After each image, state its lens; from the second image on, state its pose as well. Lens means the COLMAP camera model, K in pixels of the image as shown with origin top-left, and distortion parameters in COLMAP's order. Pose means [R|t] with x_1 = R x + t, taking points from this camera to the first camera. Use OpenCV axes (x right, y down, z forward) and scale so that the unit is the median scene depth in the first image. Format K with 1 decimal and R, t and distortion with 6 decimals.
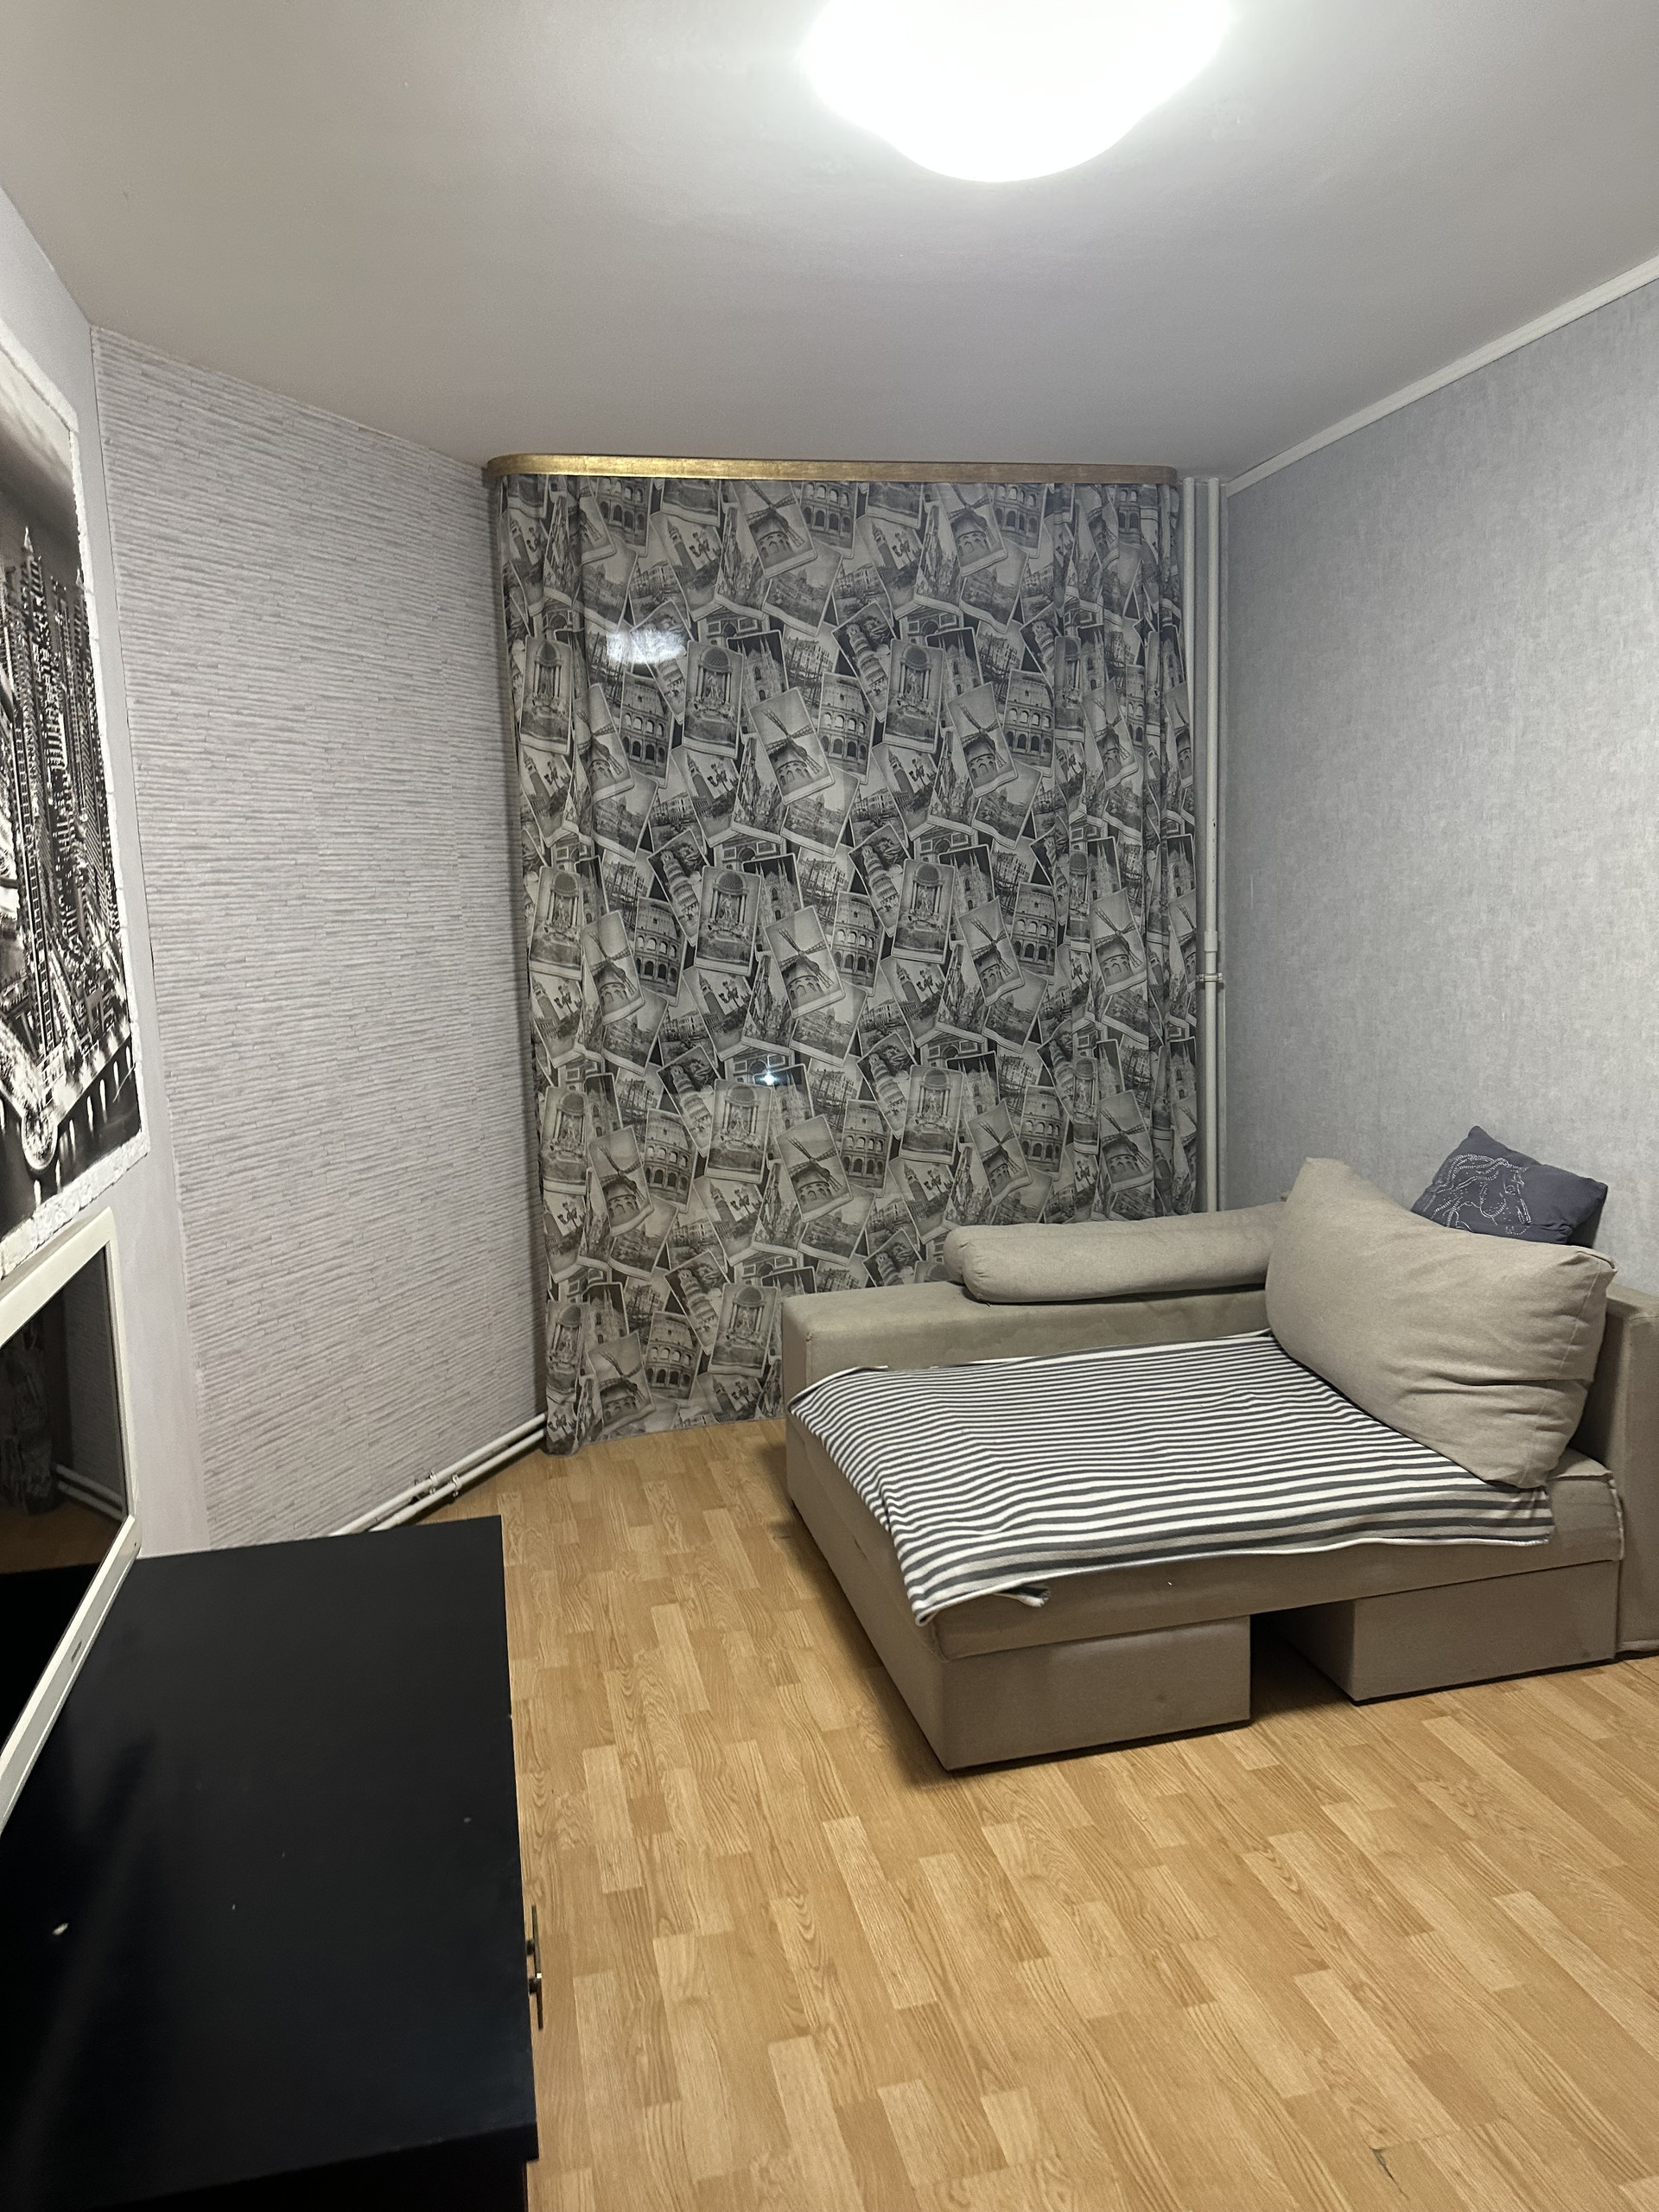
lens RADIAL K [[1546.7, 0, 831.5], [0, 1546.7, 1101.2], [0, 0, 1]] dist [0.152359, -0.245653]
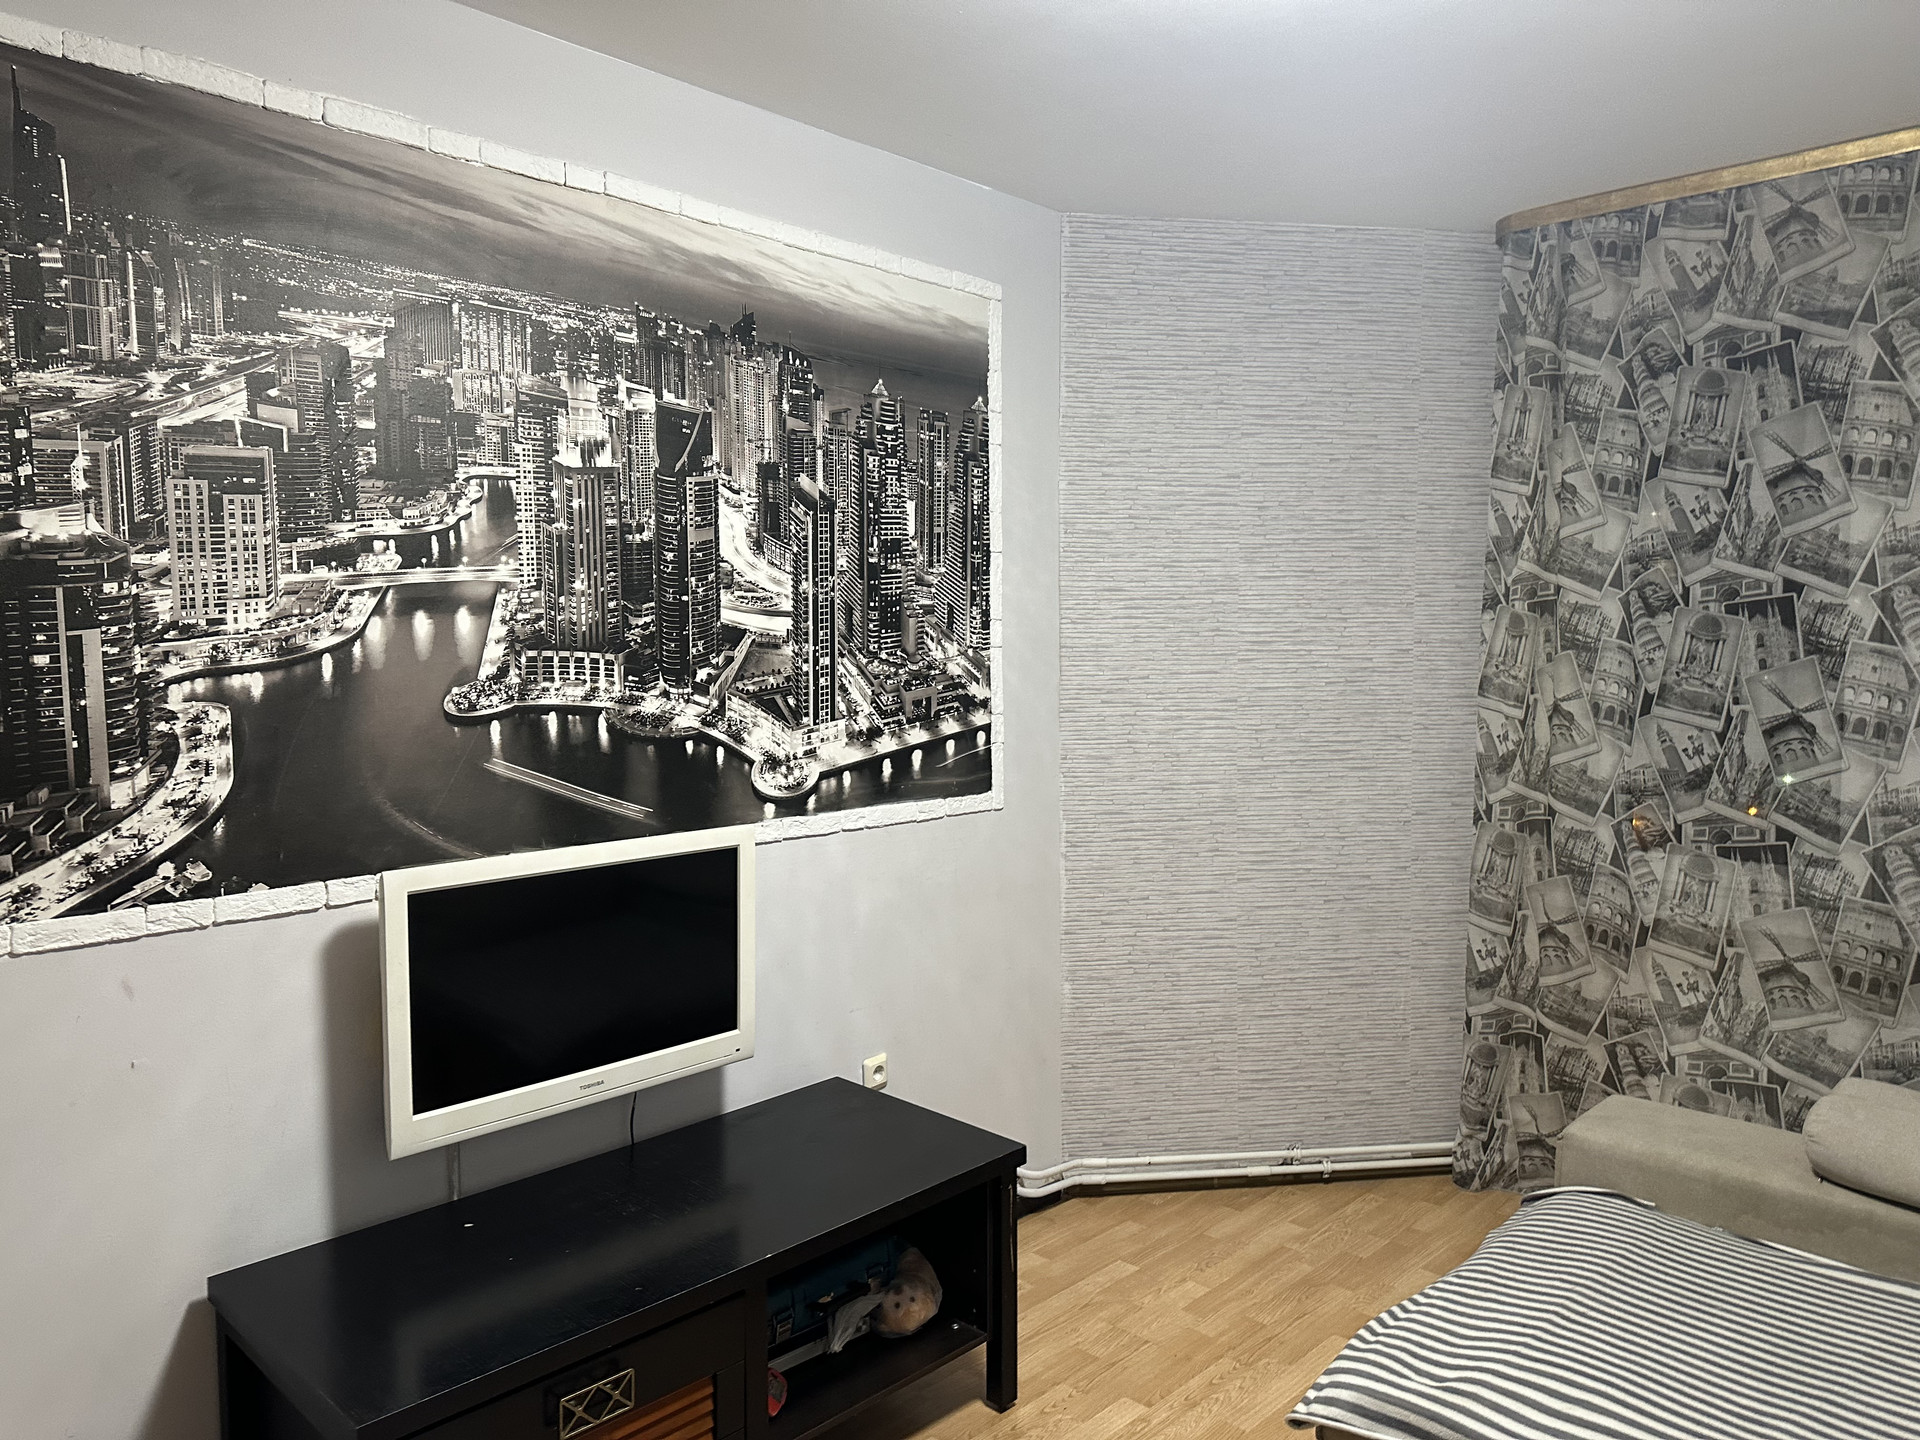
lens RADIAL K [[1340.8, 0, 956.3], [0, 1340.8, 727.8], [0, 0, 1]] dist [0.136209, -0.205110]
pose [[0.536068, 0.093080, -0.839028, 0.374928], [-0.138595, 0.990120, 0.021291, -0.040936], [0.832720, 0.104872, 0.543672, 0.228199]]
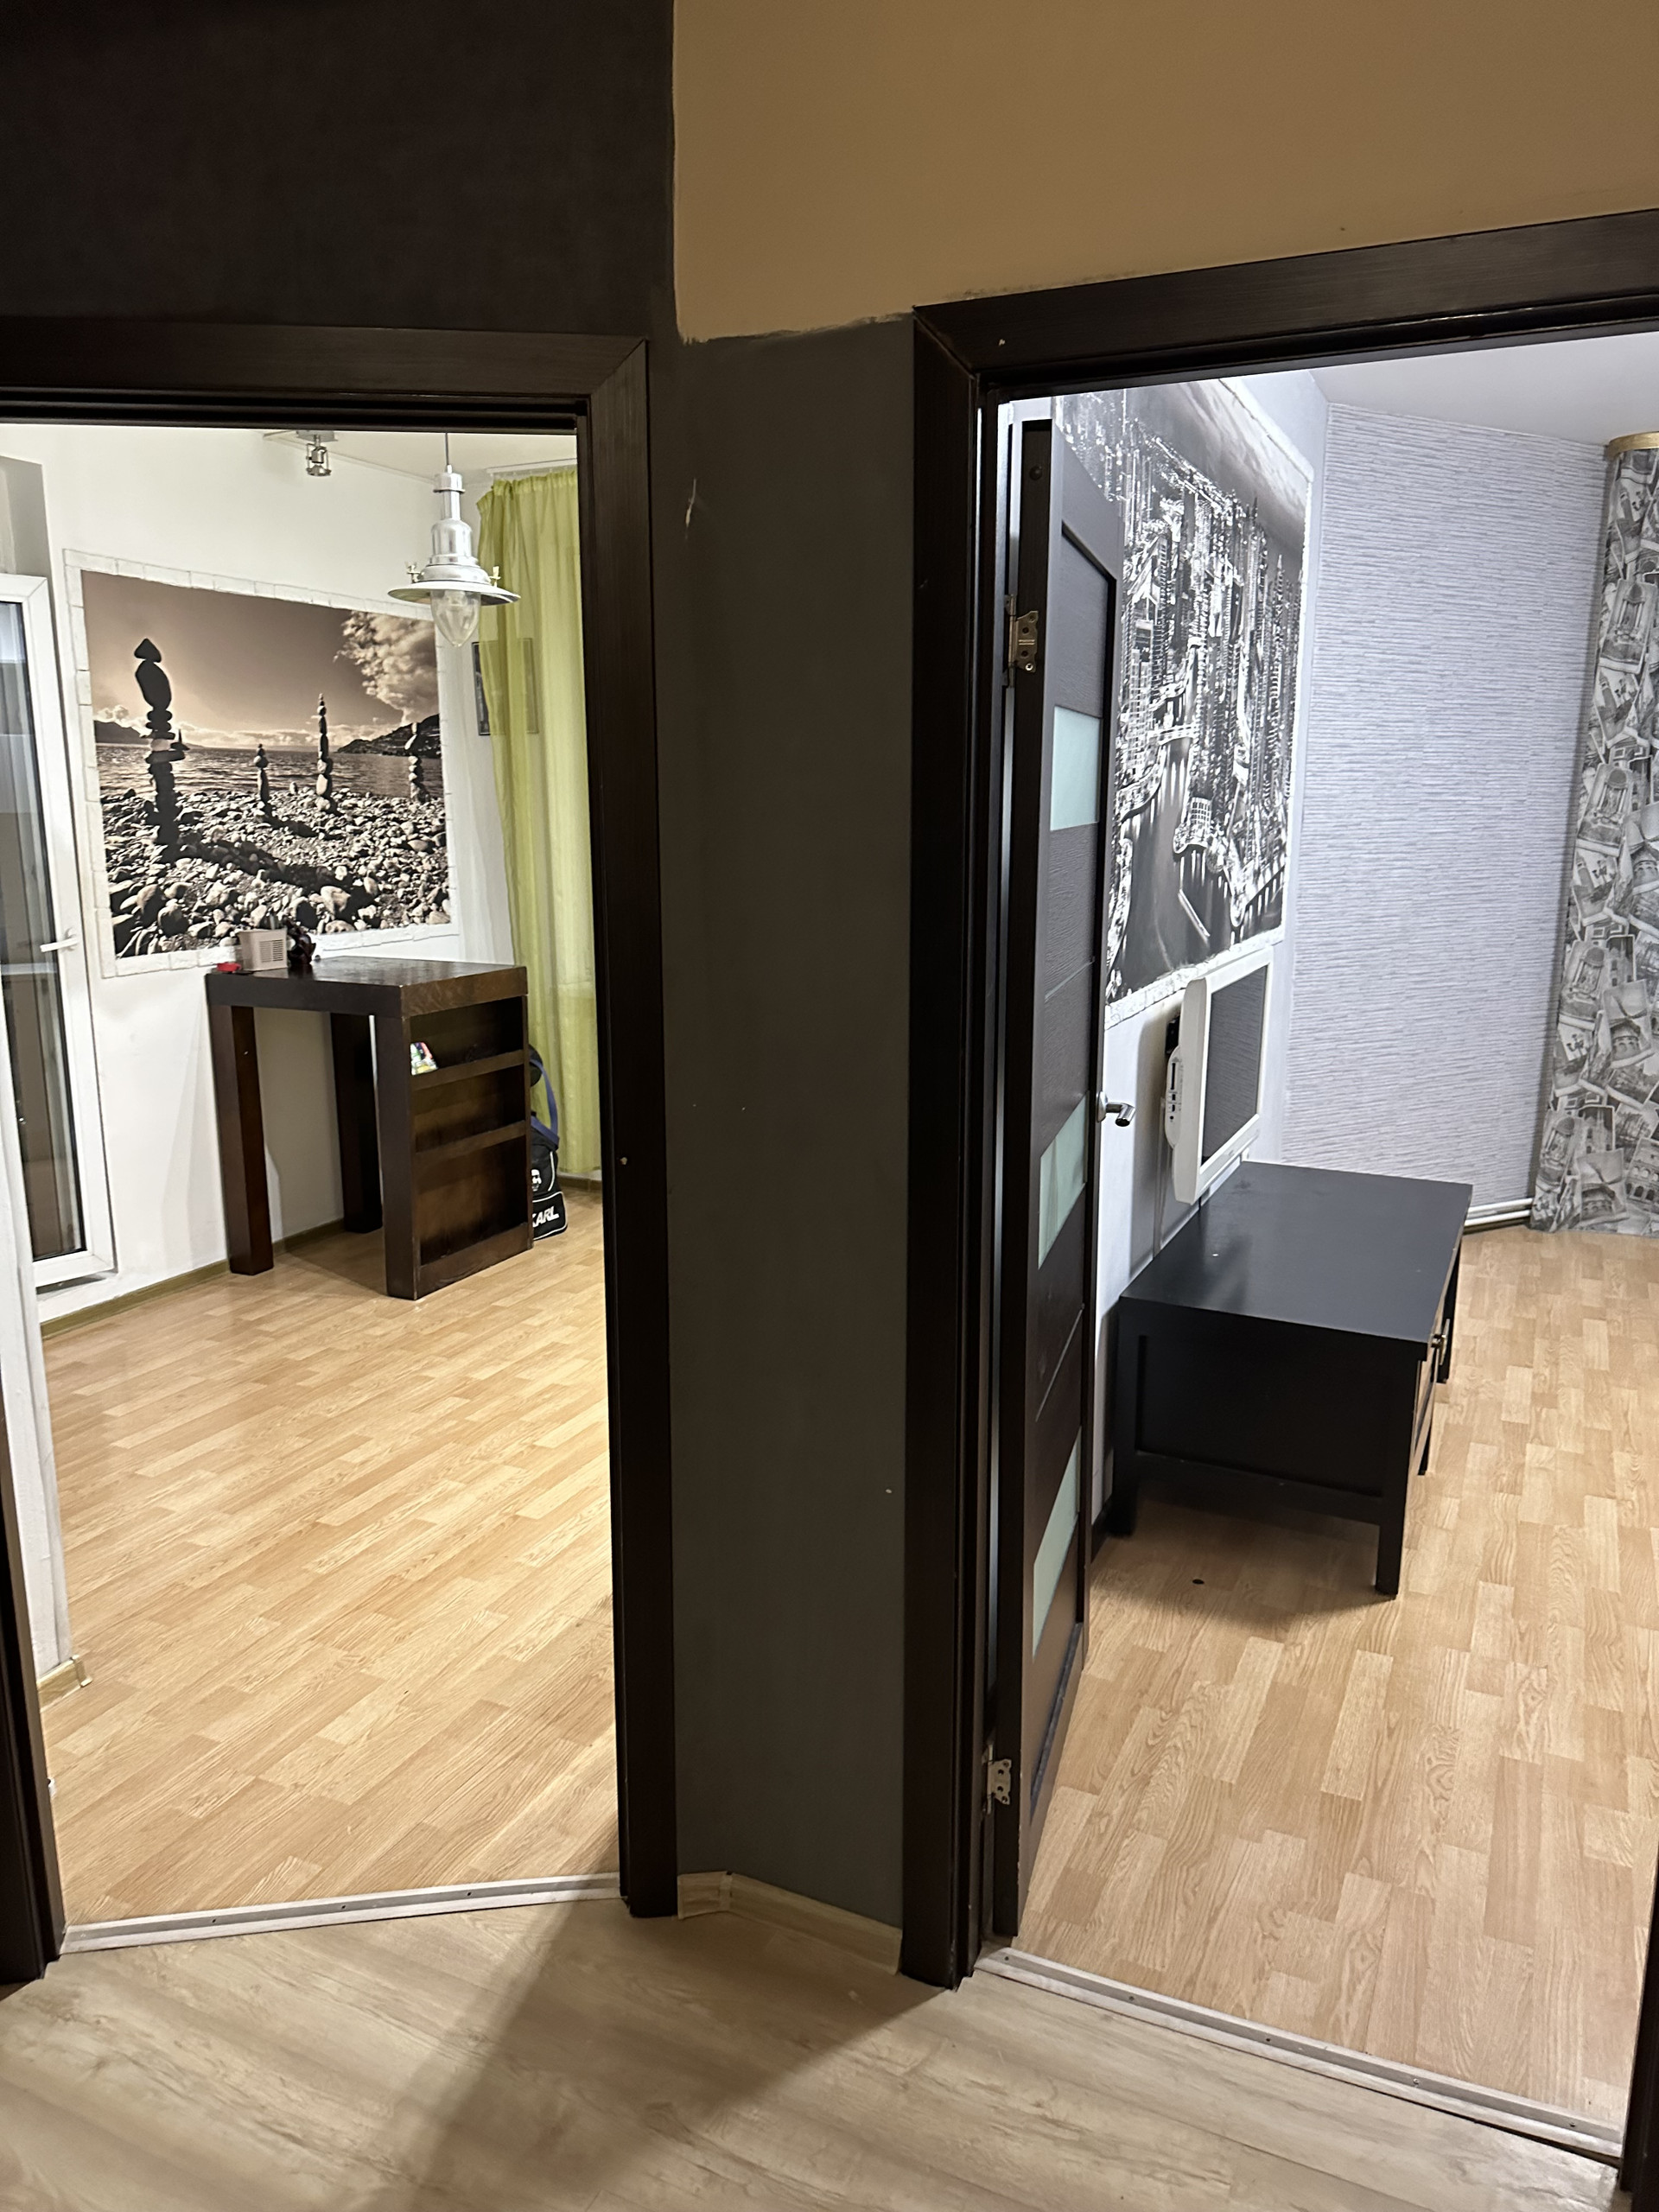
lens RADIAL K [[1546.2, 0, 829.5], [0, 1546.2, 1106.0], [0, 0, 1]] dist [0.067468, -0.122027]
pose [[0.782085, 0.157984, -0.602814, 0.128362], [-0.117882, 0.987372, 0.105828, 0.060871], [0.611921, -0.011706, 0.790832, -0.371342]]
